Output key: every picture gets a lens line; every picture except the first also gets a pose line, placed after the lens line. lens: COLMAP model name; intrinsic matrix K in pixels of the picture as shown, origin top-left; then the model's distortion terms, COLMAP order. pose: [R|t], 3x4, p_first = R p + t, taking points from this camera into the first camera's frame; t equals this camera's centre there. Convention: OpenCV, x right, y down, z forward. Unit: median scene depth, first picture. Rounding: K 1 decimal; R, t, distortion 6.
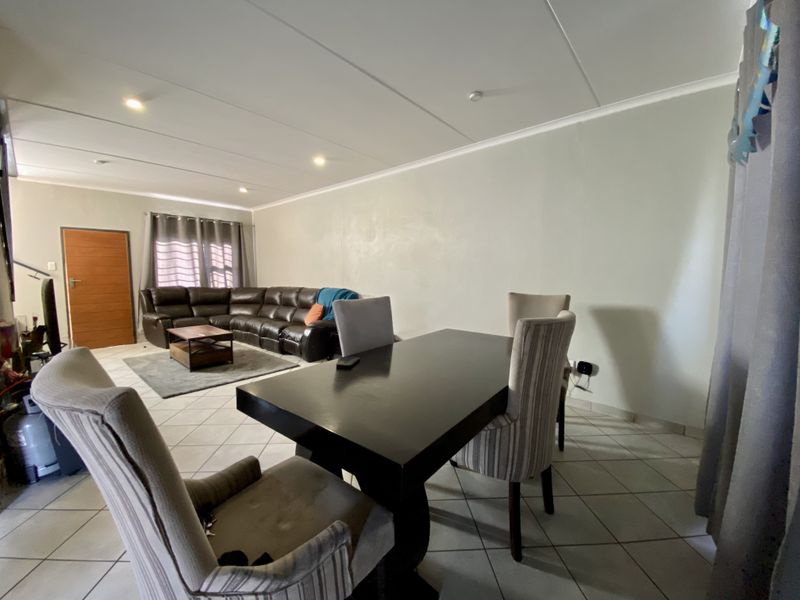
lens RADIAL K [[325.1, 0, 402.1], [0, 325.1, 302.0], [0, 0, 1]] dist [0.003385, -0.000735]
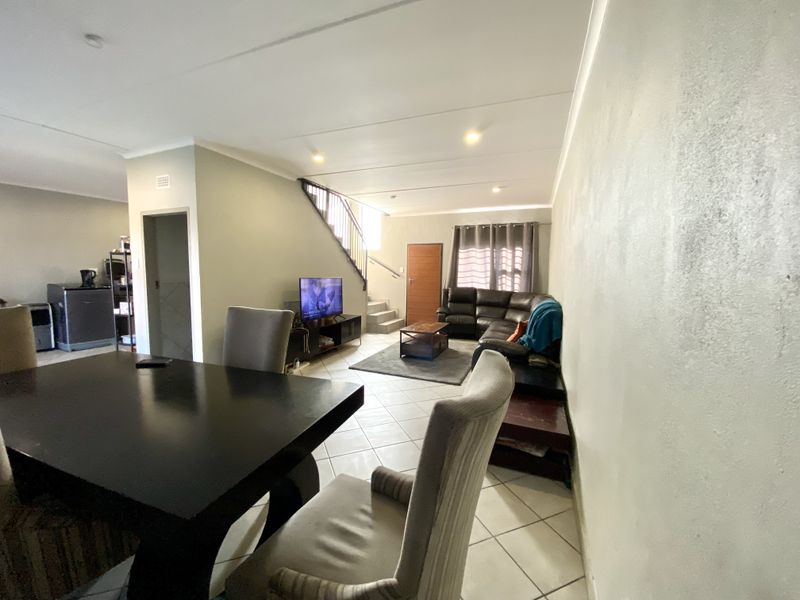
lens RADIAL K [[325.1, 0, 401.5], [0, 325.1, 299.7], [0, 0, 1]] dist [0.003385, -0.000735]
pose [[0.311774, 0.079342, -0.946838, 0.300804], [-0.096406, 0.994006, 0.051550, -0.039222], [0.945253, 0.075208, 0.317555, 0.392636]]
